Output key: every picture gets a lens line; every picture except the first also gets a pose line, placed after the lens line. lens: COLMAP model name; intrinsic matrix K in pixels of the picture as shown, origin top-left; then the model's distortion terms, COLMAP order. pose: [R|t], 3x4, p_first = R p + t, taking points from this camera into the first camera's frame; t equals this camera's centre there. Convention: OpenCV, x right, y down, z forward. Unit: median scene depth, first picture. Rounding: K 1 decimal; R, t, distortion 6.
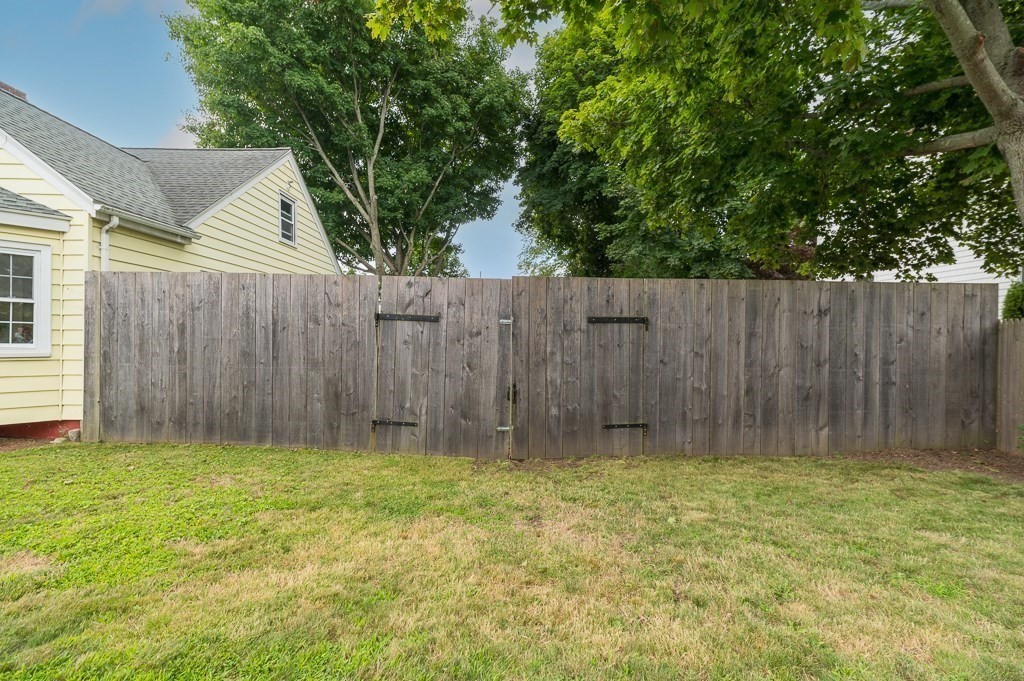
lens RADIAL K [[452.0, 0, 512.0], [0, 452.0, 340.5], [0, 0, 1]] dist [-0.000974, -0.000553]
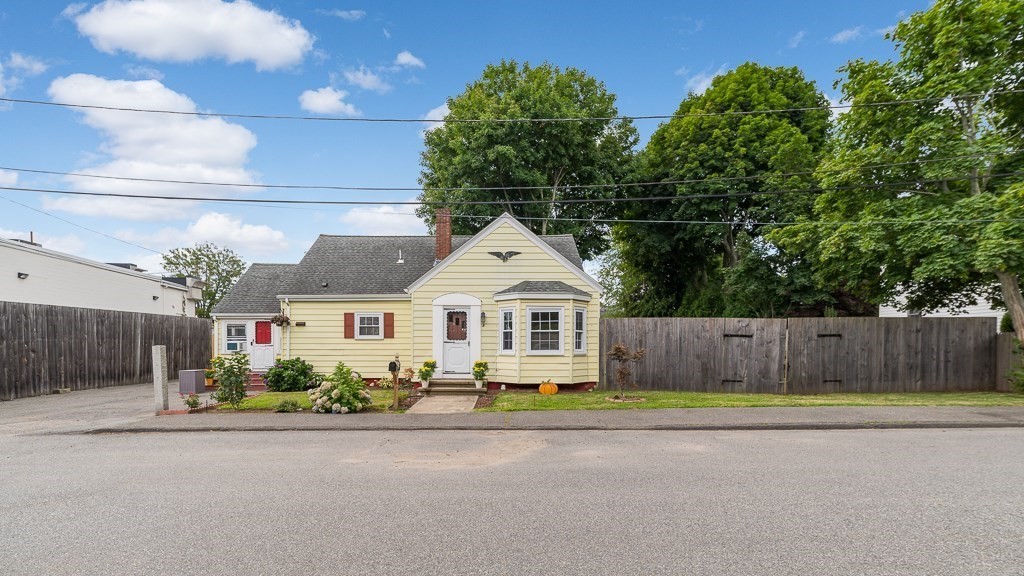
lens RADIAL K [[458.2, 0, 513.7], [0, 458.2, 358.7], [0, 0, 1]] dist [0.001003, 0.000796]
pose [[0.999740, -0.014477, -0.017637, -1.332143], [0.014655, 0.999843, 0.010009, 0.027360], [0.017490, -0.010265, 0.999794, -1.372978]]
